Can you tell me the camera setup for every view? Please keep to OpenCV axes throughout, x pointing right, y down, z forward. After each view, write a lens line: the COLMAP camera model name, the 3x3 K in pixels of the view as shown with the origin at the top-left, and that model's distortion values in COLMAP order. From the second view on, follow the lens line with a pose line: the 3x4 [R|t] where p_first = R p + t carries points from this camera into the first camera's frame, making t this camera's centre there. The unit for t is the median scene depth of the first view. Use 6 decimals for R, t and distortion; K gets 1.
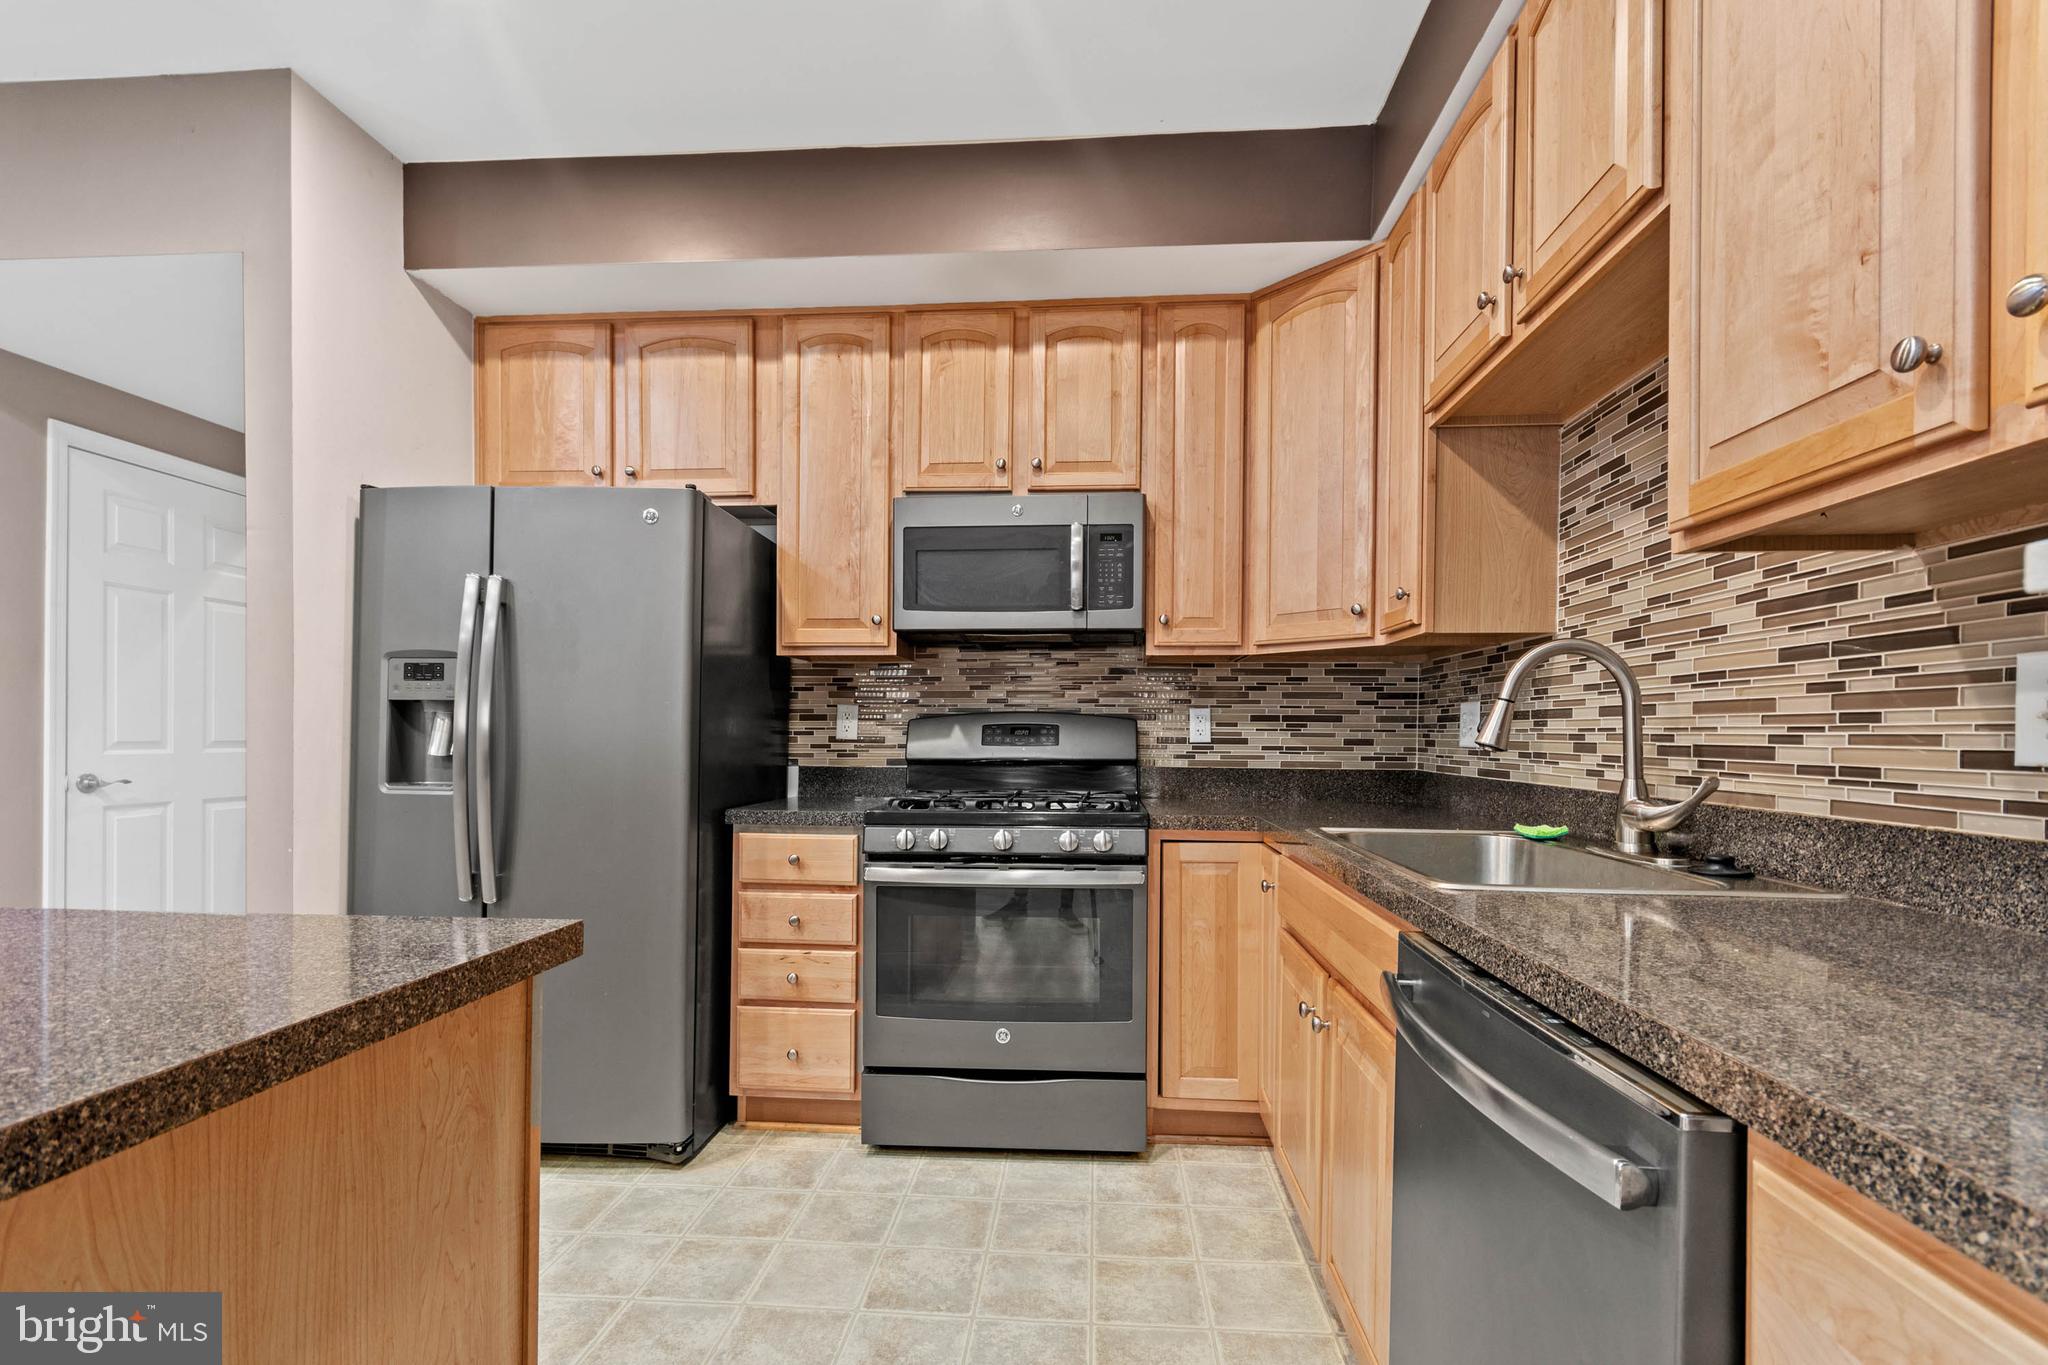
lens RADIAL K [[915.8, 0, 1030.7], [0, 915.8, 737.6], [0, 0, 1]] dist [0.001256, -0.000128]
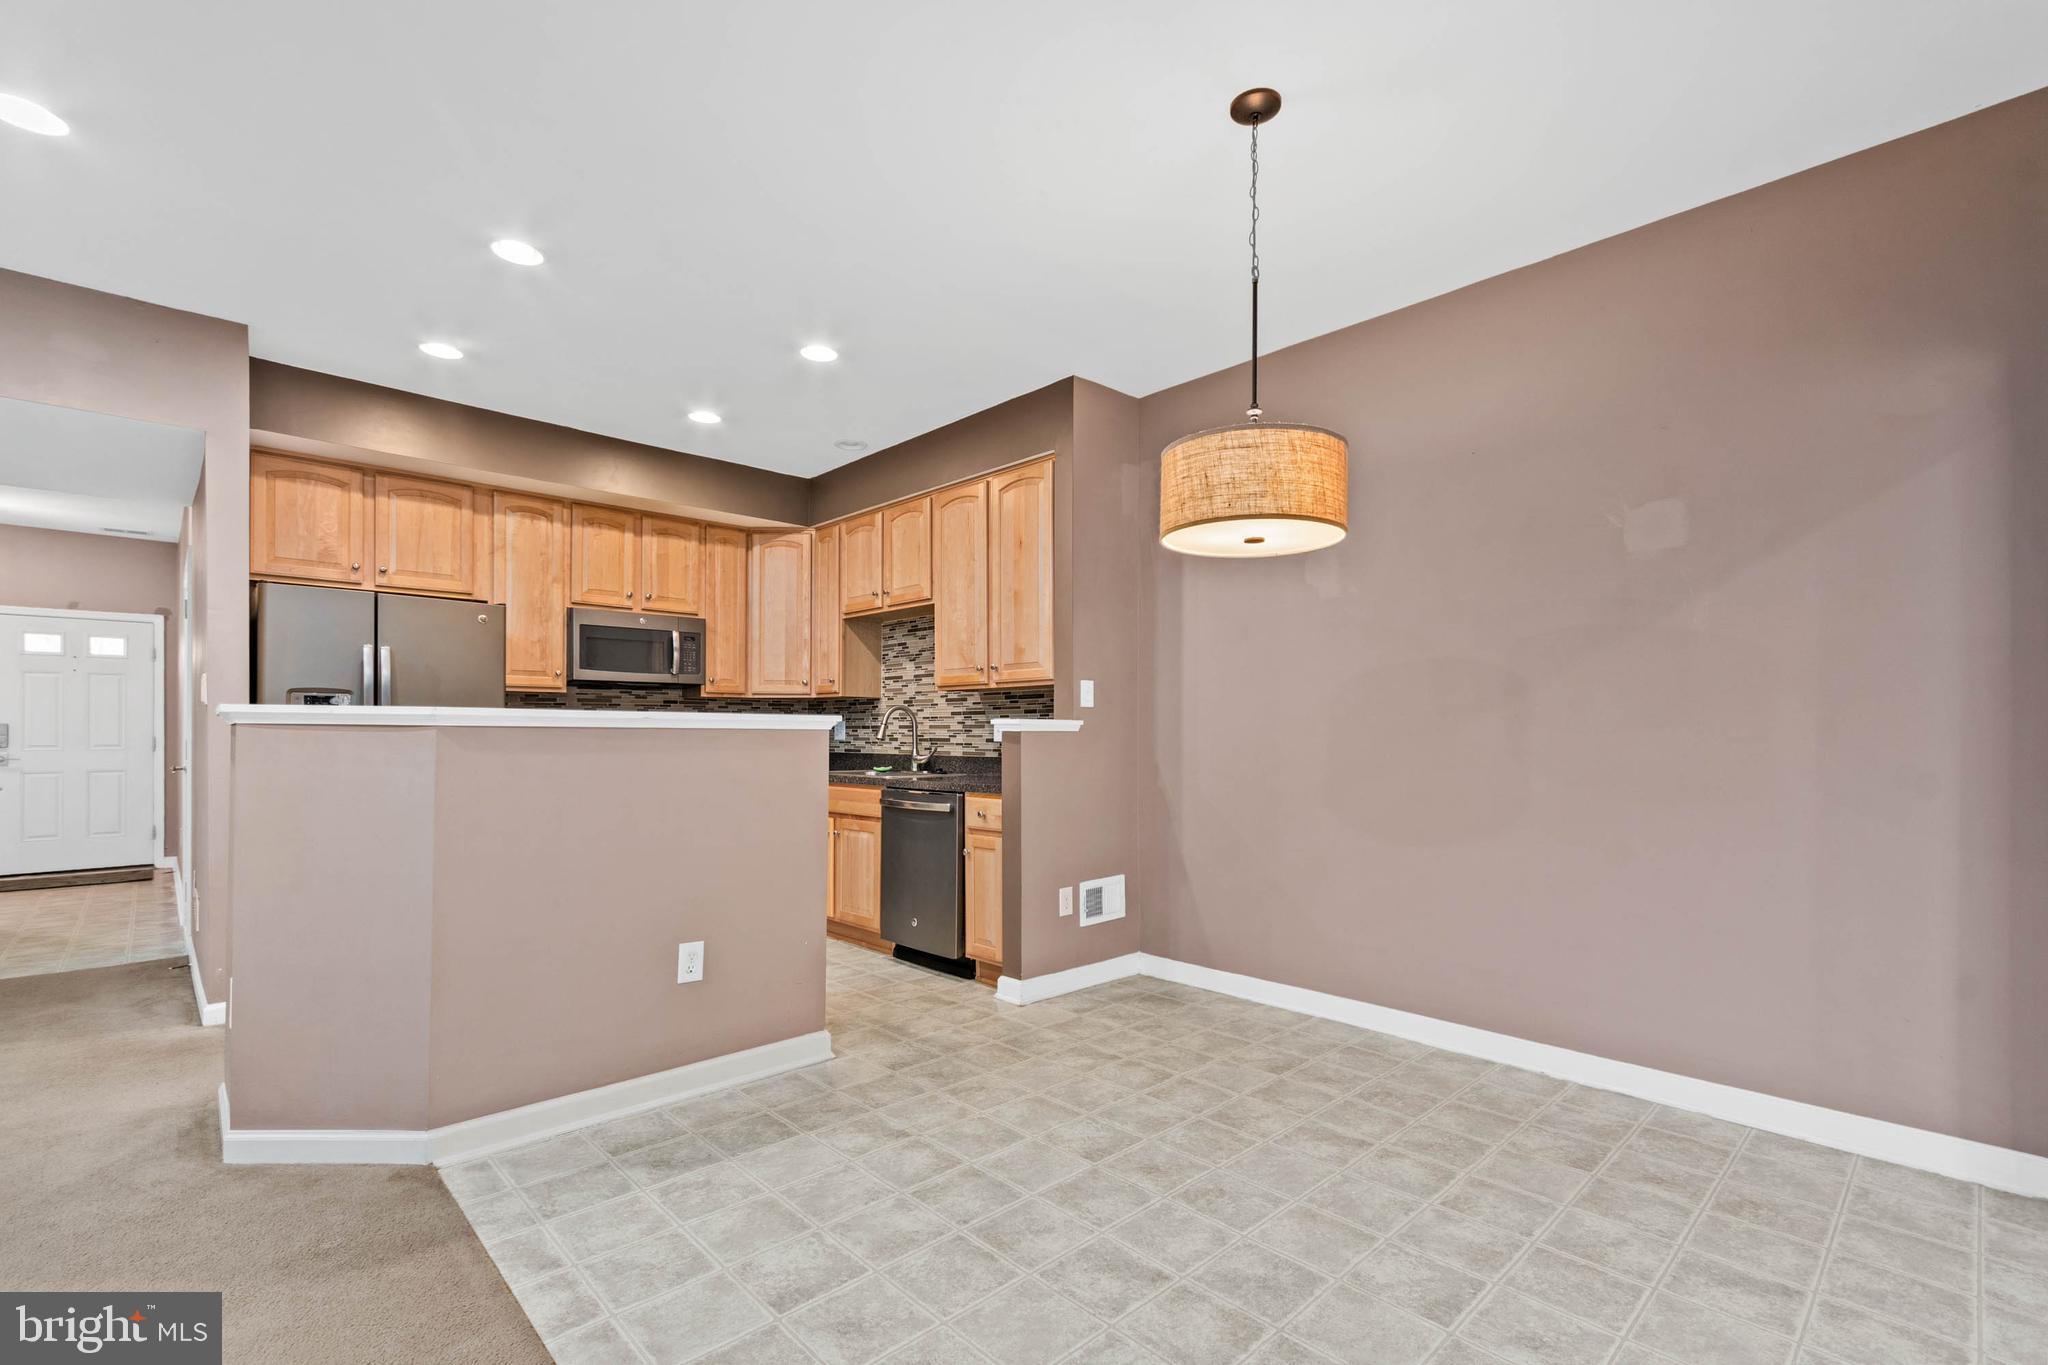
lens RADIAL K [[914.5, 0, 1024.8], [0, 914.5, 728.2], [0, 0, 1]] dist [-0.000776, -0.001614]
pose [[0.671914, -0.002095, 0.740627, -0.954972], [0.007982, 0.999958, -0.004412, -0.006487], [-0.740587, 0.008876, 0.671902, -0.946308]]
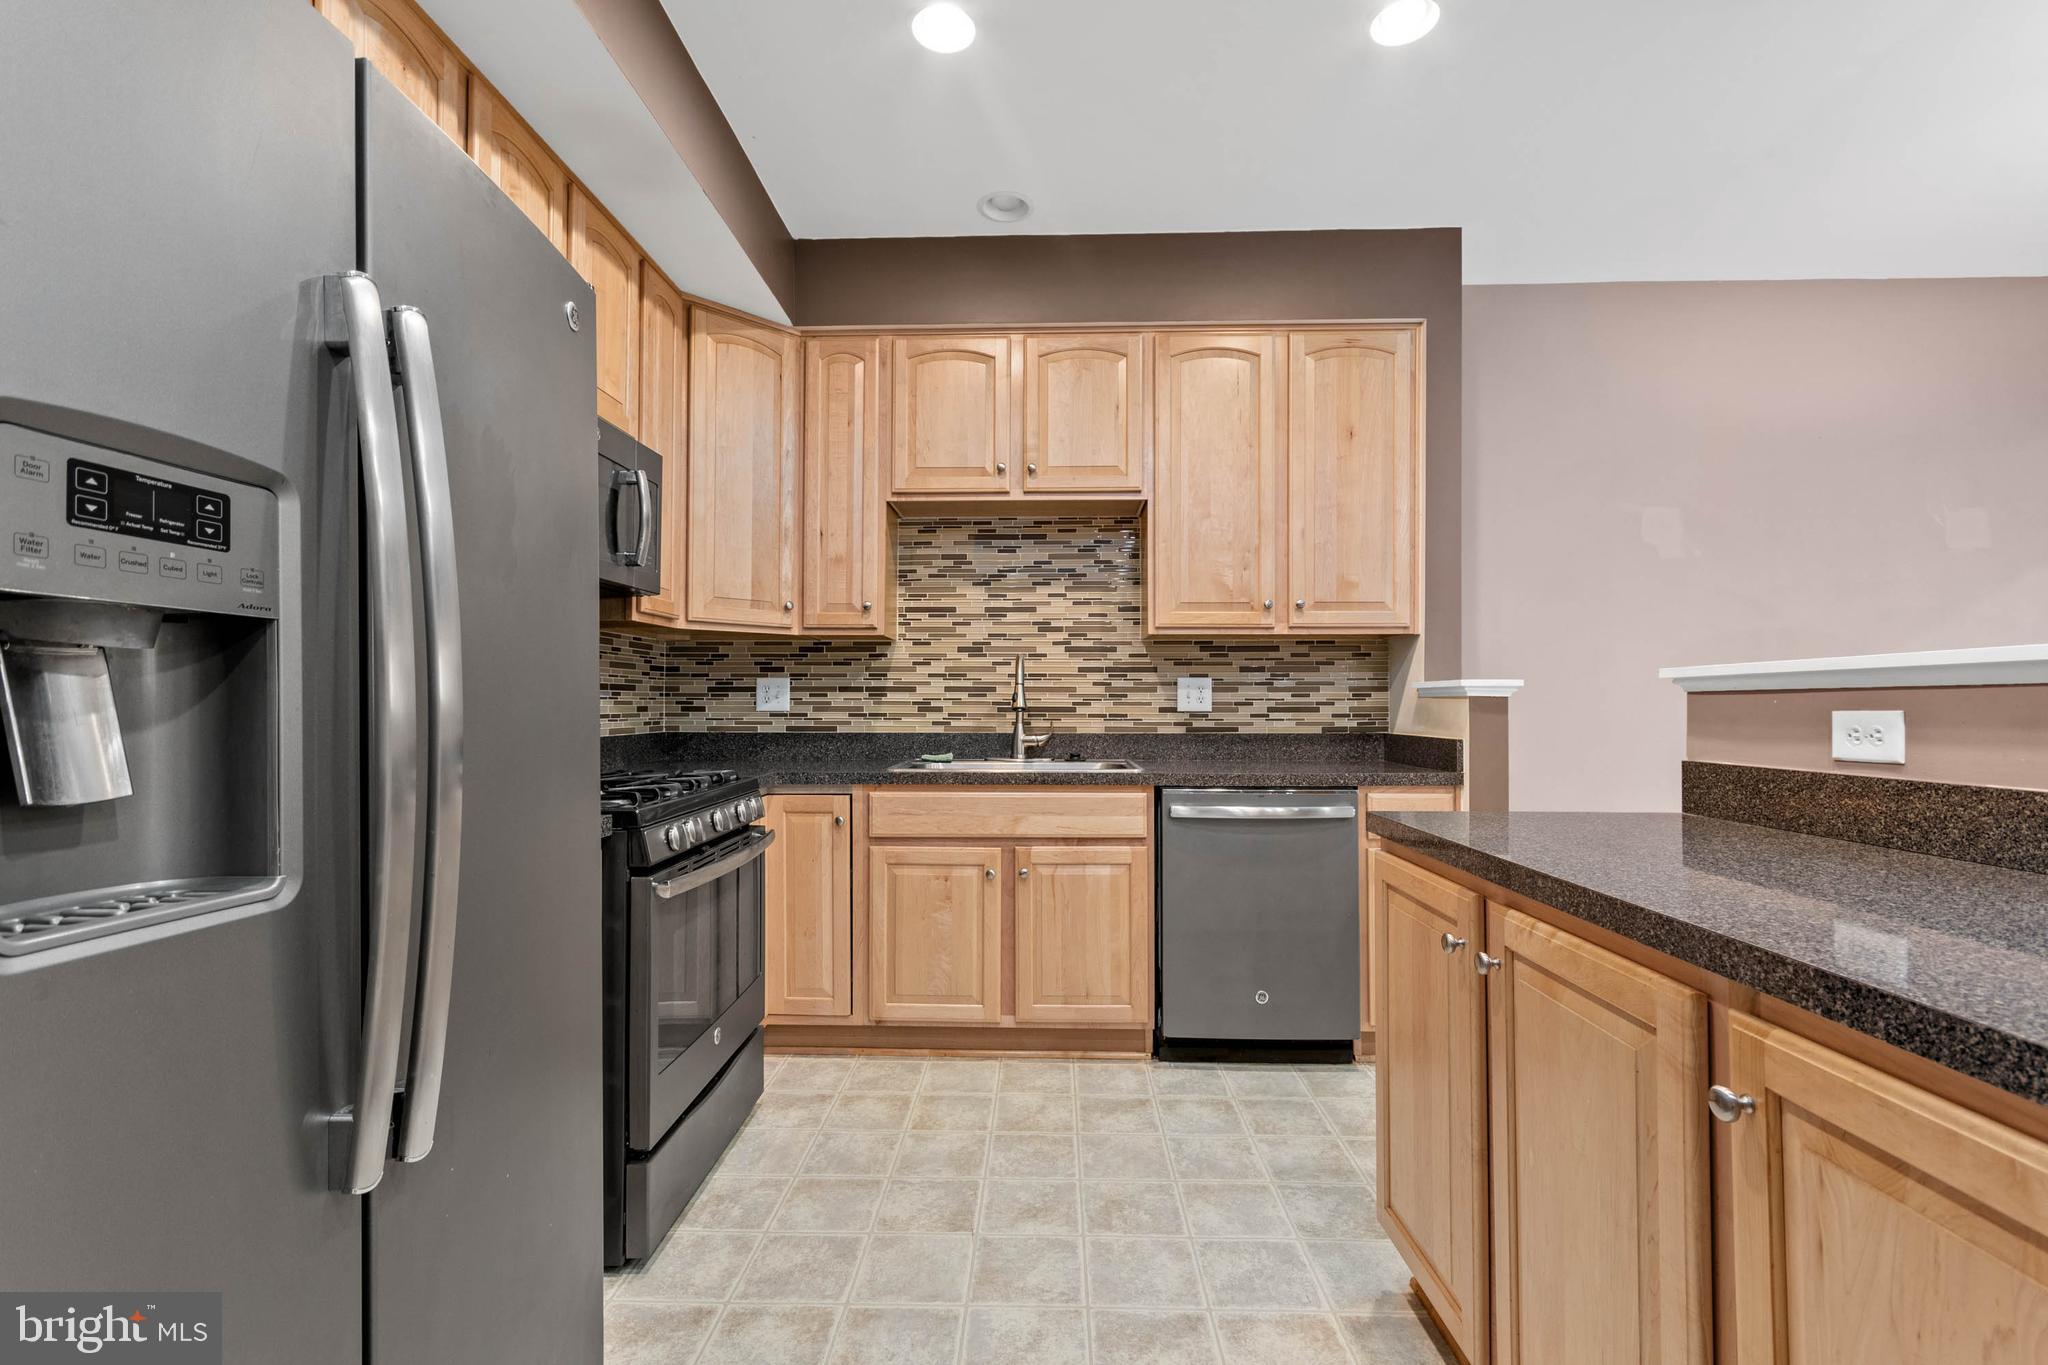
lens RADIAL K [[907.2, 0, 1022.4], [0, 907.2, 698.0], [0, 0, 1]] dist [0.001330, 0.000170]
pose [[-0.038836, -0.002710, 0.999242, -0.891316], [0.003473, 0.999990, 0.002847, -0.011861], [-0.999240, 0.003581, -0.038826, 0.689602]]
